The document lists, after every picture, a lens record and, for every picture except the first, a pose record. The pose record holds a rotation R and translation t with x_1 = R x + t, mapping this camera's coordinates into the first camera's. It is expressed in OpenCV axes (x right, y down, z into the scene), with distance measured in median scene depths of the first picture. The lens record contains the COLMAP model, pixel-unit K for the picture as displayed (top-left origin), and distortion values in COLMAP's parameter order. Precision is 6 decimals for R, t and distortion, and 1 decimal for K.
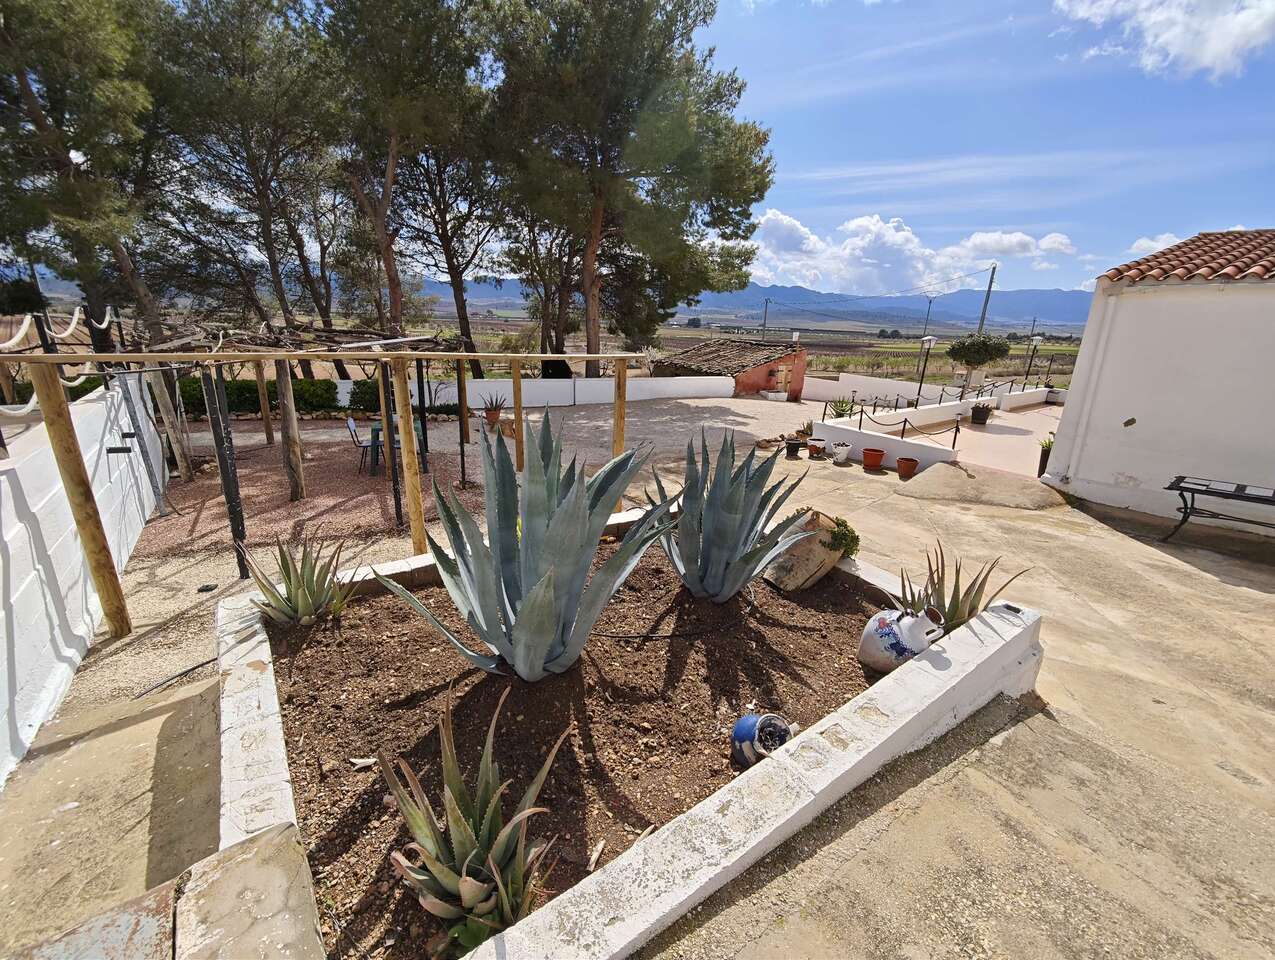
lens RADIAL K [[529.1, 0, 628.0], [0, 529.1, 477.2], [0, 0, 1]] dist [0.000173, -0.001226]
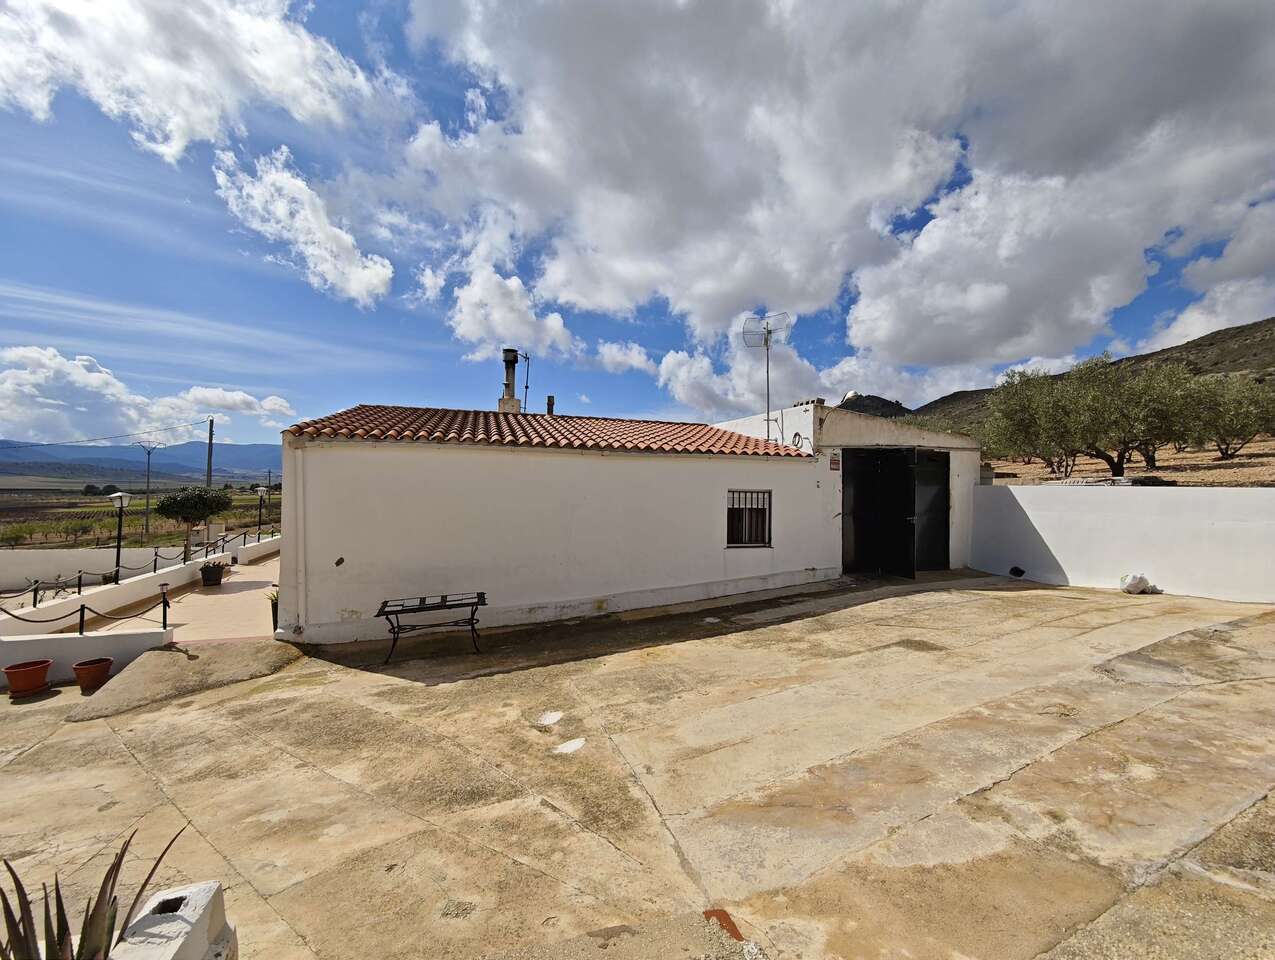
lens RADIAL K [[529.1, 0, 636.0], [0, 529.1, 482.8], [0, 0, 1]] dist [0.000173, -0.001226]
pose [[0.331353, -0.030386, 0.943018, 0.106670], [0.278842, 0.957989, -0.067110, -0.012807], [-0.901361, 0.285190, 0.325905, 0.044853]]
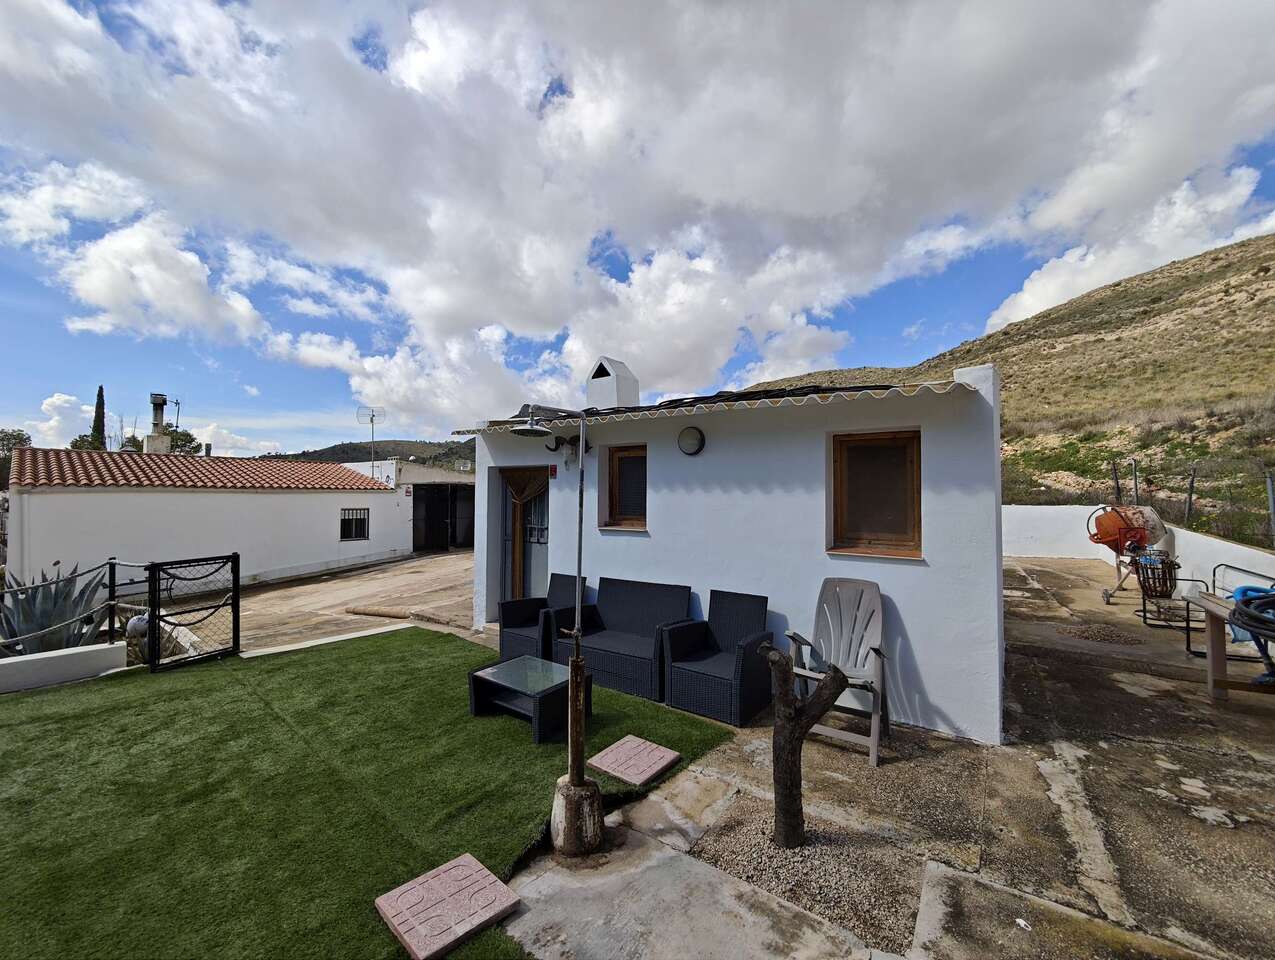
lens RADIAL K [[529.1, 0, 631.6], [0, 529.1, 471.4], [0, 0, 1]] dist [0.000173, -0.001226]
pose [[-0.234933, -0.001078, 0.972011, -0.908283], [0.279558, 0.957673, 0.068631, 0.012005], [-0.930942, 0.287858, -0.224687, -0.346674]]
